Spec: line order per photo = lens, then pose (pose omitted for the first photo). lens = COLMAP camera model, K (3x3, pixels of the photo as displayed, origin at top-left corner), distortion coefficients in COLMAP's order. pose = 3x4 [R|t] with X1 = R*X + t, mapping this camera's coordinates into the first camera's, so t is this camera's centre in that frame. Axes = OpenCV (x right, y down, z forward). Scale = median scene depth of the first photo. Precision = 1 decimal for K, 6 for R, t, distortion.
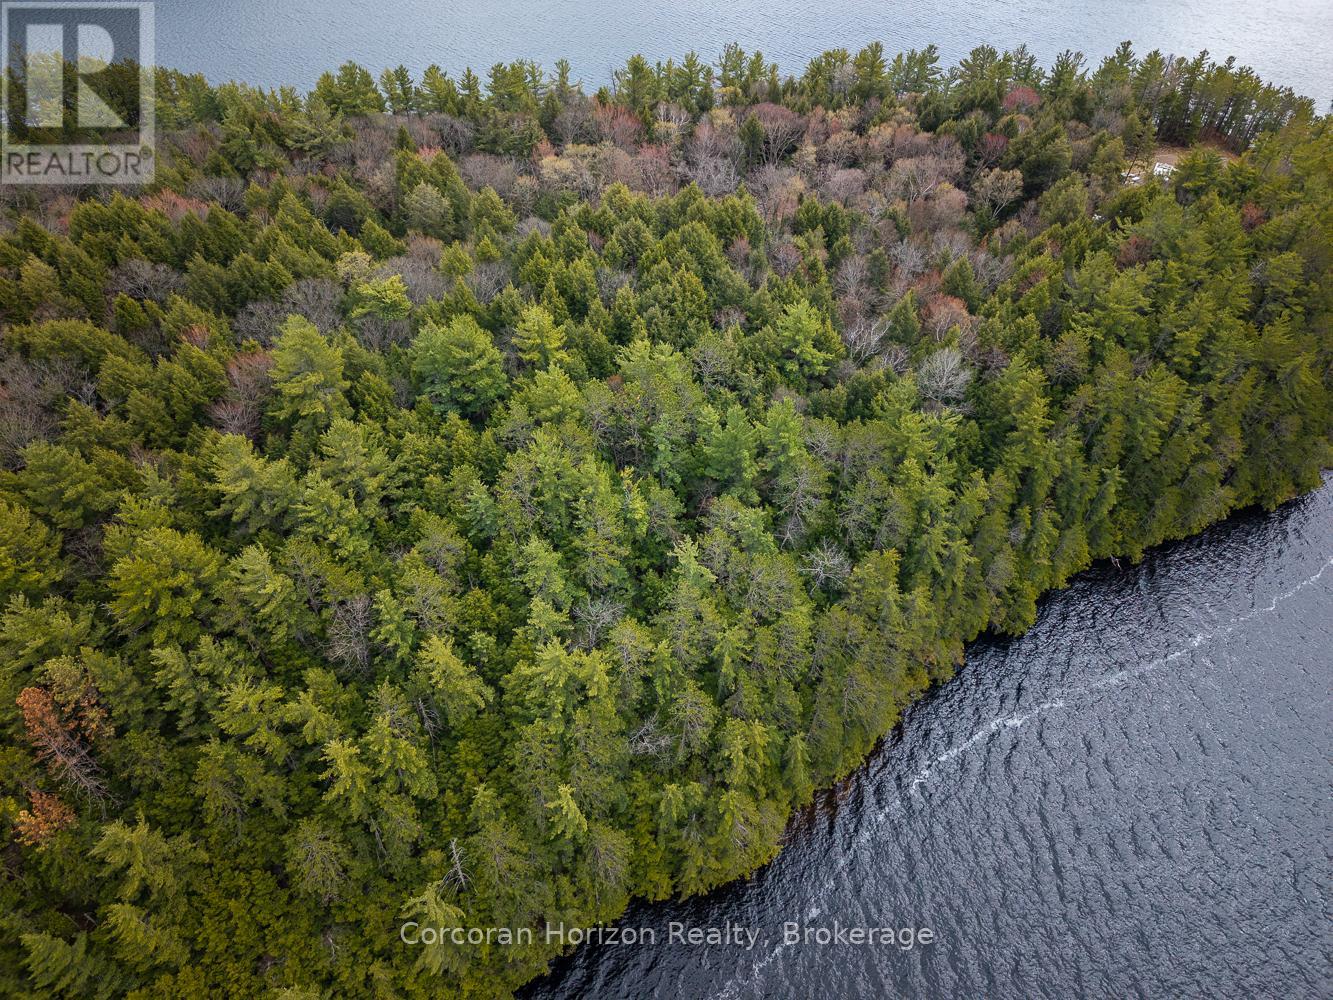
lens RADIAL K [[891.7, 0, 673.0], [0, 891.7, 499.1], [0, 0, 1]] dist [0.035801, -0.036091]
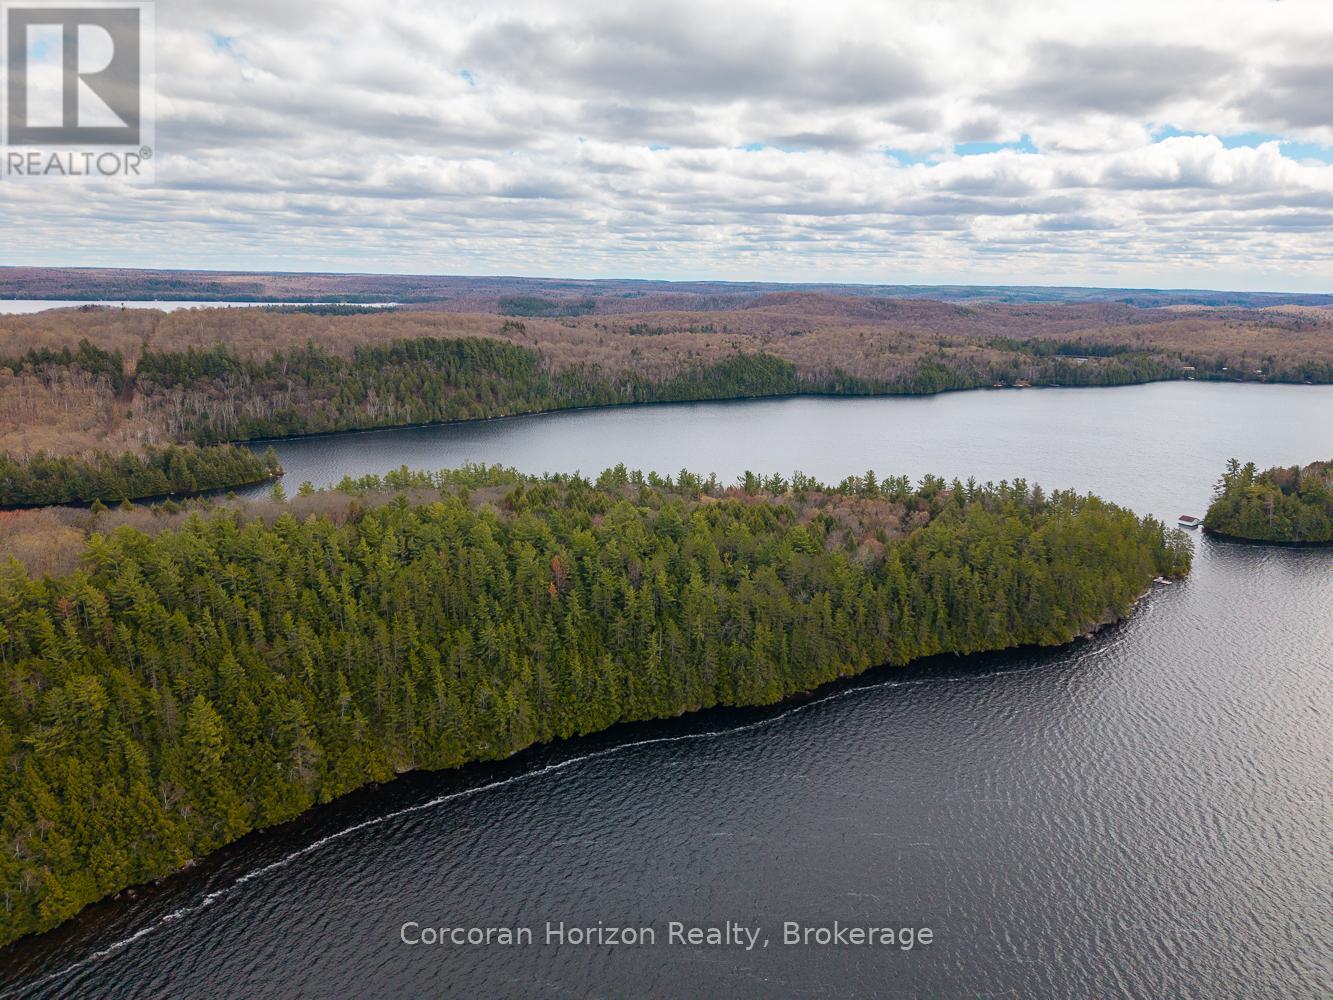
lens RADIAL K [[891.7, 0, 673.0], [0, 891.7, 499.1], [0, 0, 1]] dist [0.035801, -0.036091]
pose [[0.988146, 0.027297, -0.151073, 0.206357], [-0.101233, 0.855658, -0.507545, 1.307877], [0.115412, 0.516822, 0.848278, -1.534472]]
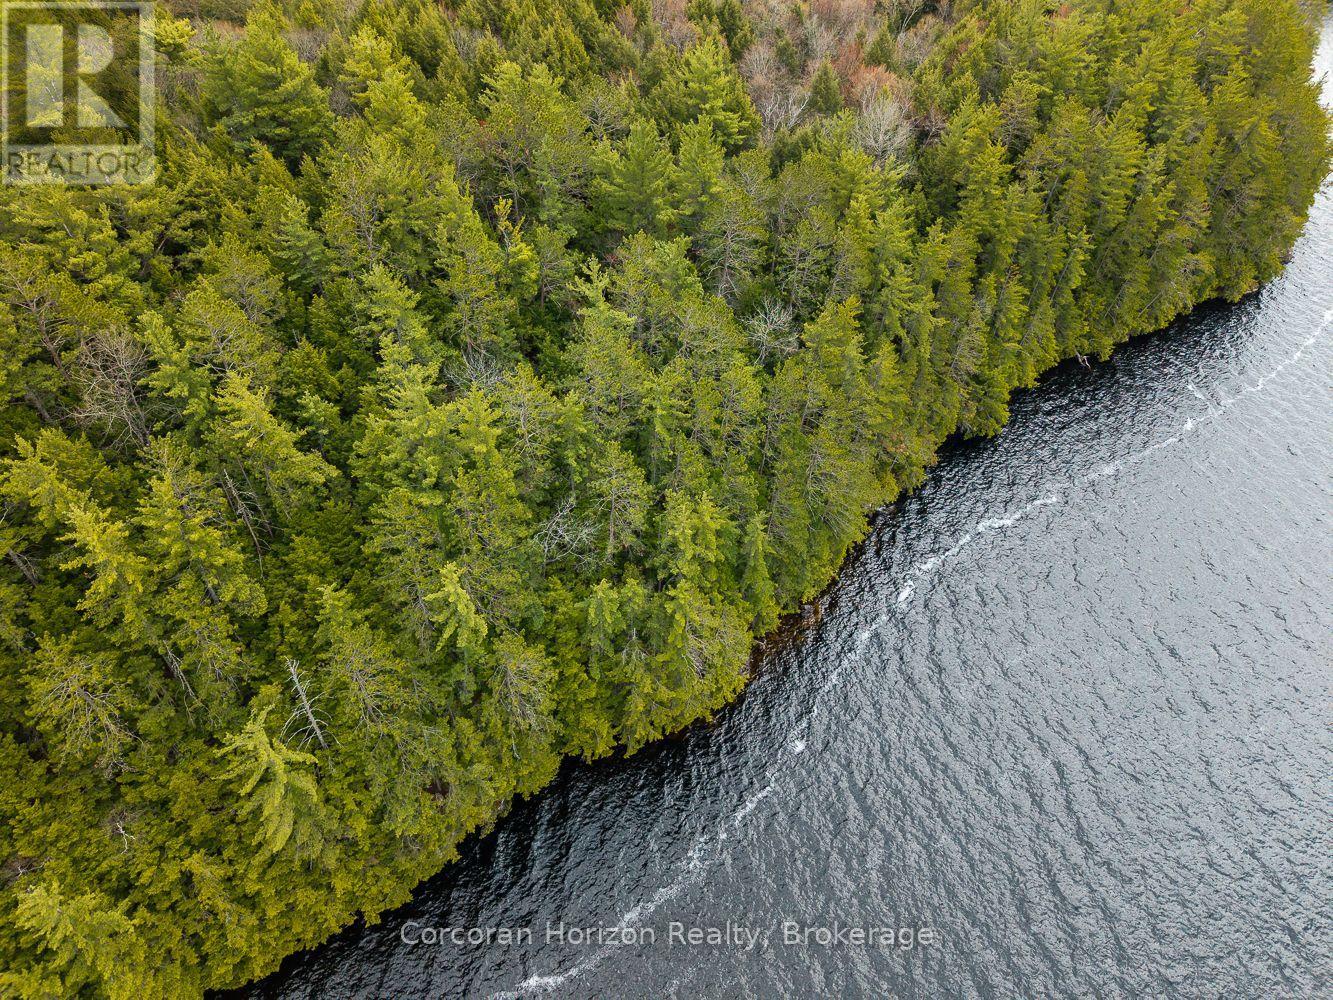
lens RADIAL K [[891.7, 0, 673.0], [0, 891.7, 499.1], [0, 0, 1]] dist [0.035801, -0.036091]
pose [[0.990631, -0.093811, 0.099245, -0.008523], [0.094269, 0.995547, 0.000082, 0.244125], [-0.098811, 0.009274, 0.995063, 0.240909]]
